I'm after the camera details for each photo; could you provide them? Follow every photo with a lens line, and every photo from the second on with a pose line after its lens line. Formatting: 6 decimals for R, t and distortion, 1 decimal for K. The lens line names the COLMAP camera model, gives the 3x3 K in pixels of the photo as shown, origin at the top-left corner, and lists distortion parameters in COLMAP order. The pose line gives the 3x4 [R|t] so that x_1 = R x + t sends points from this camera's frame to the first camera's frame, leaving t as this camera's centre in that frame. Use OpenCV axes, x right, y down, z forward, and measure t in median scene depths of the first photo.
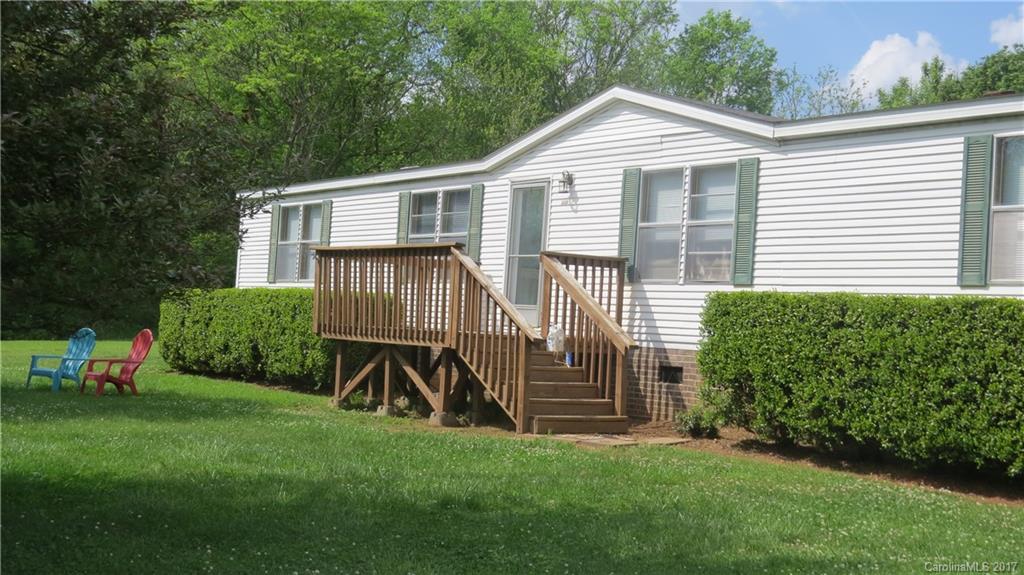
lens RADIAL K [[1363.7, 0, 505.2], [0, 1363.7, 294.6], [0, 0, 1]] dist [-0.081888, 0.000000]
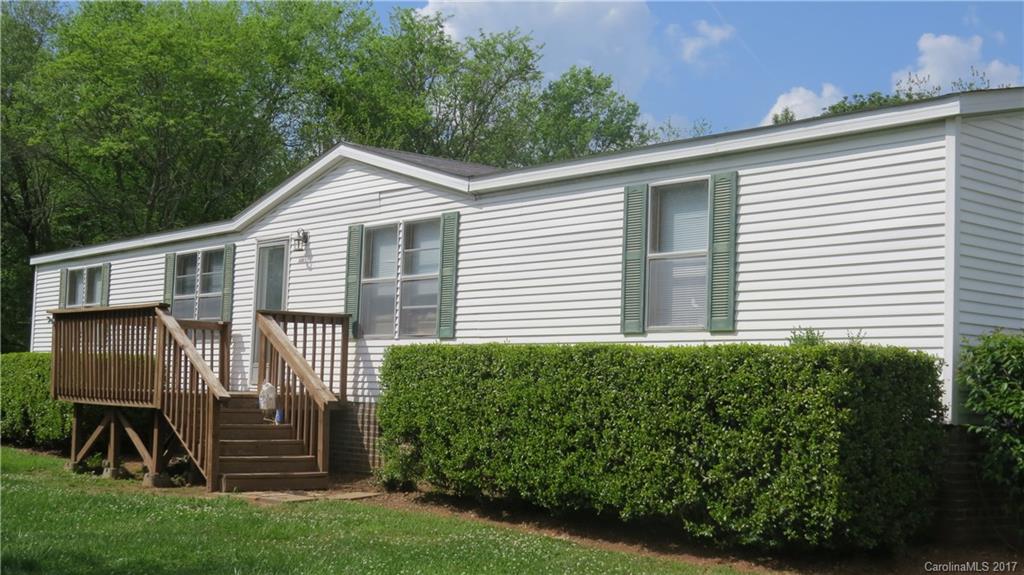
lens RADIAL K [[1363.7, 0, 519.7], [0, 1363.7, 288.7], [0, 0, 1]] dist [-0.081888, 0.000000]
pose [[0.997638, -0.023263, 0.064634, 0.152649], [0.026222, 0.998629, -0.045312, 0.003307], [-0.063491, 0.046900, 0.996880, -0.011415]]
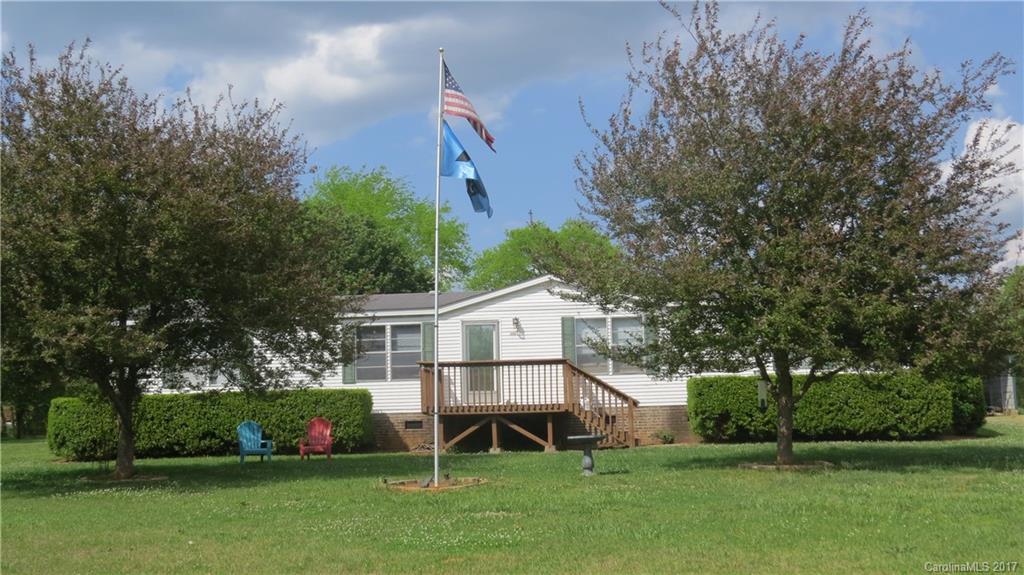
lens RADIAL K [[1363.7, 0, 509.0], [0, 1363.7, 289.7], [0, 0, 1]] dist [-0.081888, 0.000000]
pose [[0.650248, 0.010569, 0.759649, -1.491360], [0.040365, 0.998010, -0.048438, -0.041582], [-0.758649, 0.062160, 0.648527, -0.211678]]
